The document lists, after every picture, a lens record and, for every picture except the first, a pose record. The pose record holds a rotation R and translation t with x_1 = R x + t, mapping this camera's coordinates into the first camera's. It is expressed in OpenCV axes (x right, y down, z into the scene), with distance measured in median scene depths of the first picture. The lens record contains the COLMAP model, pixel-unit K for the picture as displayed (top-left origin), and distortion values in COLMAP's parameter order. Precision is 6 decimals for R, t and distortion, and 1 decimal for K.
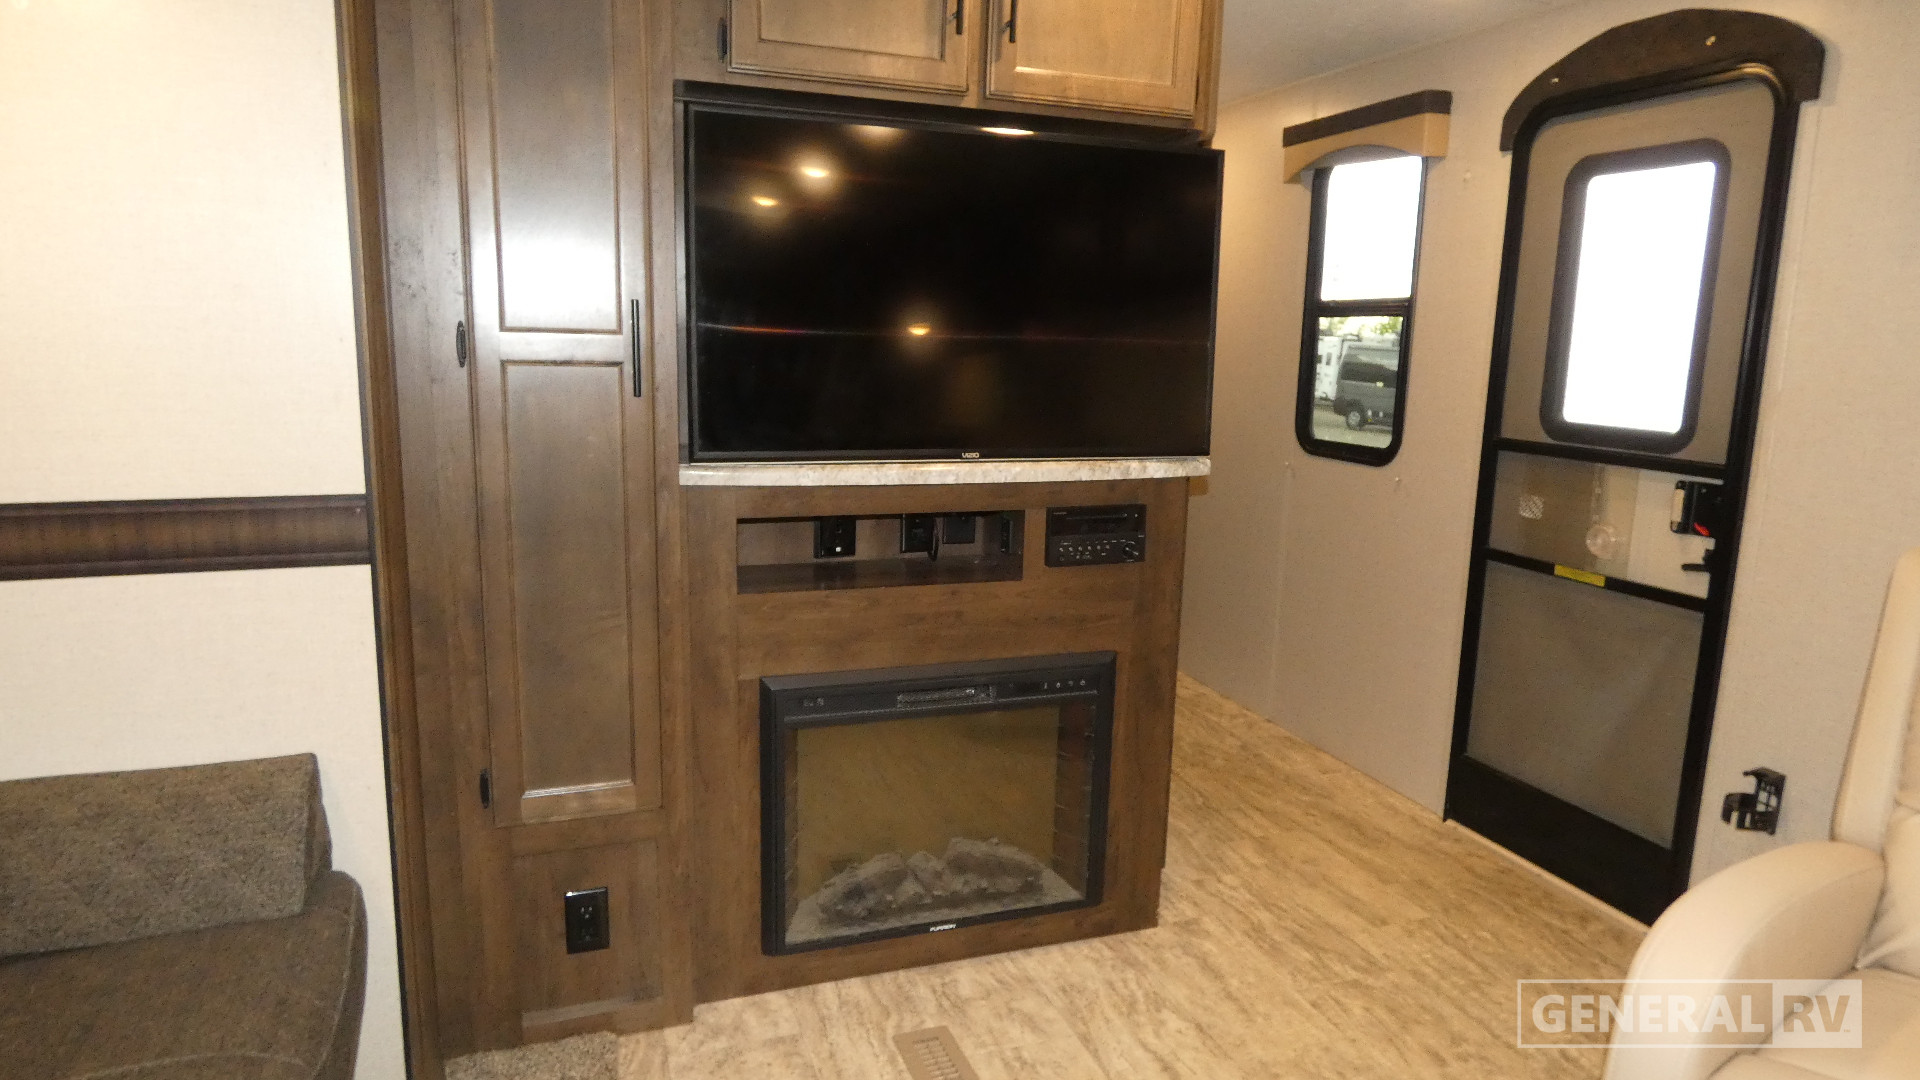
lens RADIAL K [[1155.6, 0, 969.2], [0, 1155.6, 533.9], [0, 0, 1]] dist [-0.010349, 0.020054]
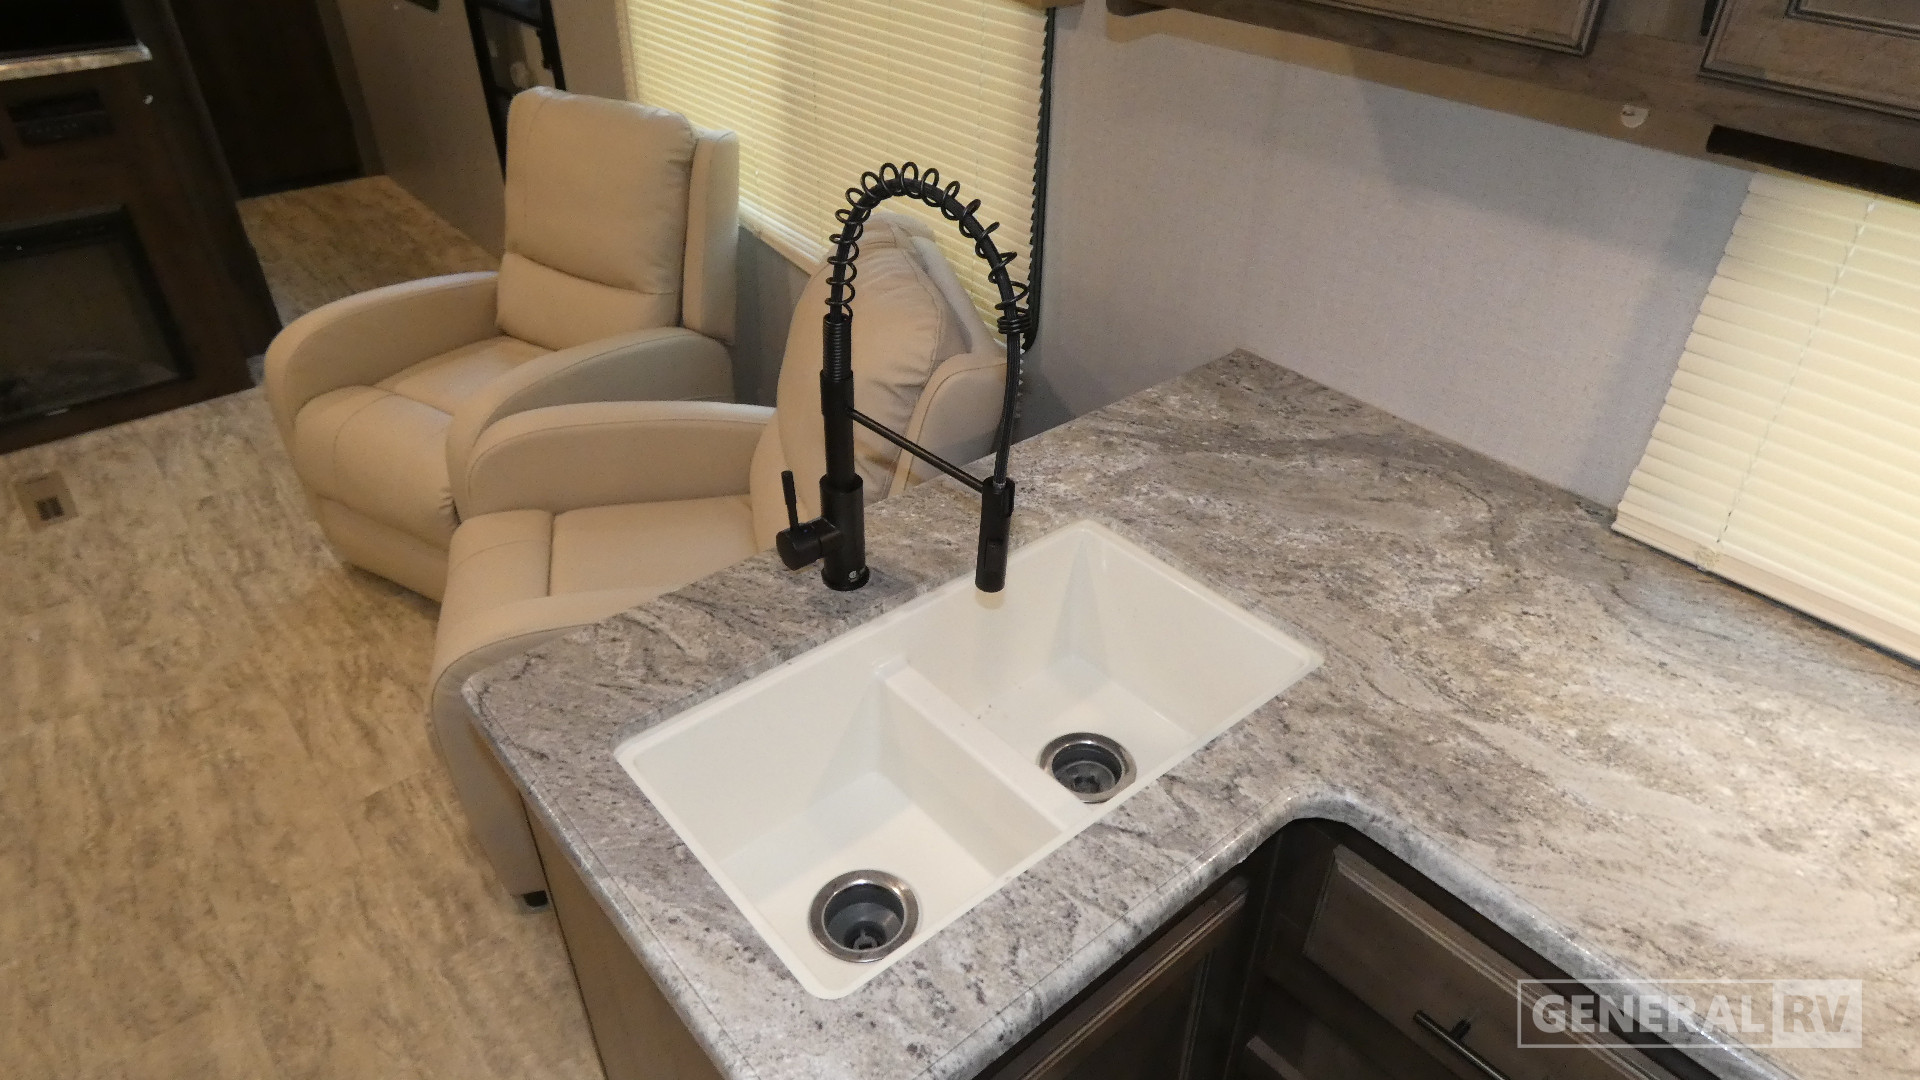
lens RADIAL K [[1155.6, 0, 969.2], [0, 1155.6, 533.9], [0, 0, 1]] dist [-0.010349, 0.020054]
pose [[0.935448, -0.213685, 0.281560, 0.628105], [0.076117, 0.899664, 0.429896, -0.063209], [-0.345172, -0.380714, 0.857854, -0.729186]]
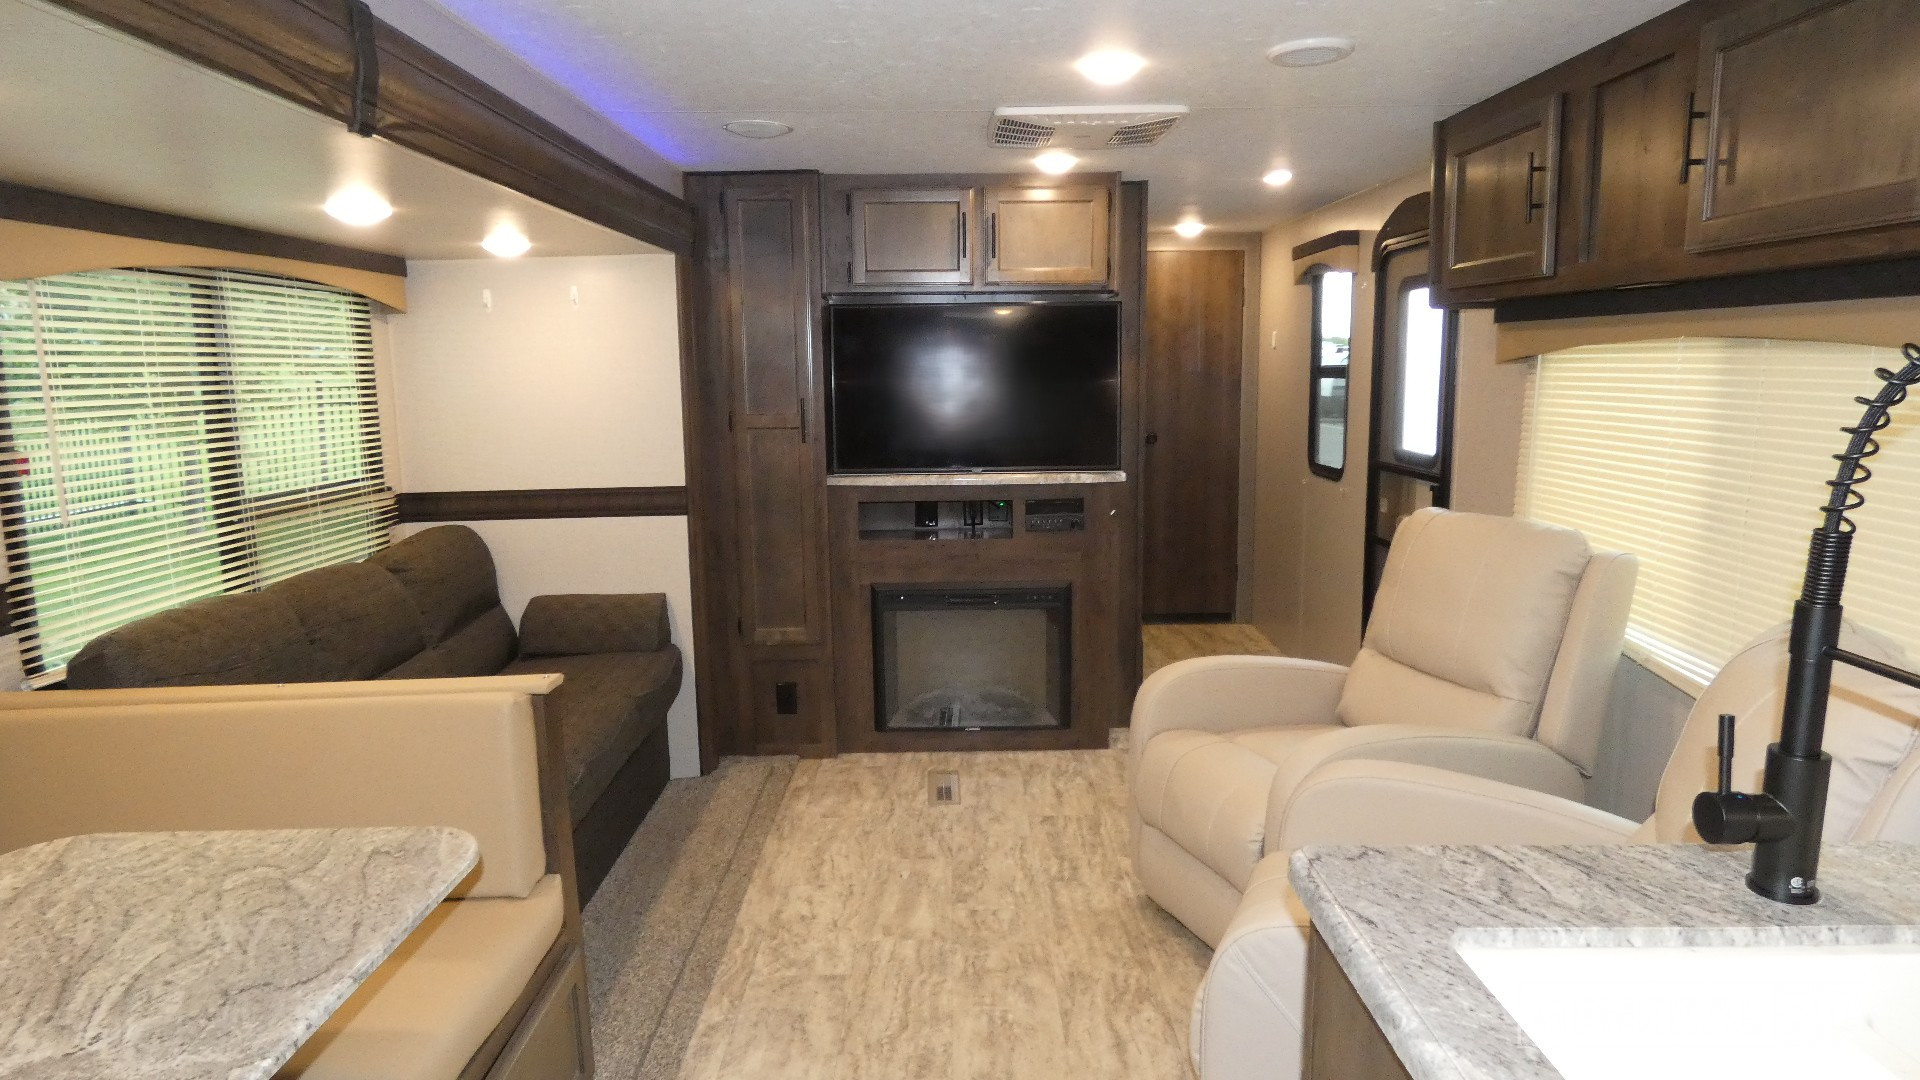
lens RADIAL K [[1144.3, 0, 948.0], [0, 1144.3, 541.5], [0, 0, 1]] dist [-0.014743, -0.000609]
pose [[0.939413, 0.012779, -0.342549, 0.573466], [-0.020858, 0.999584, -0.019912, 0.083263], [0.342153, 0.025850, 0.939289, -0.743571]]
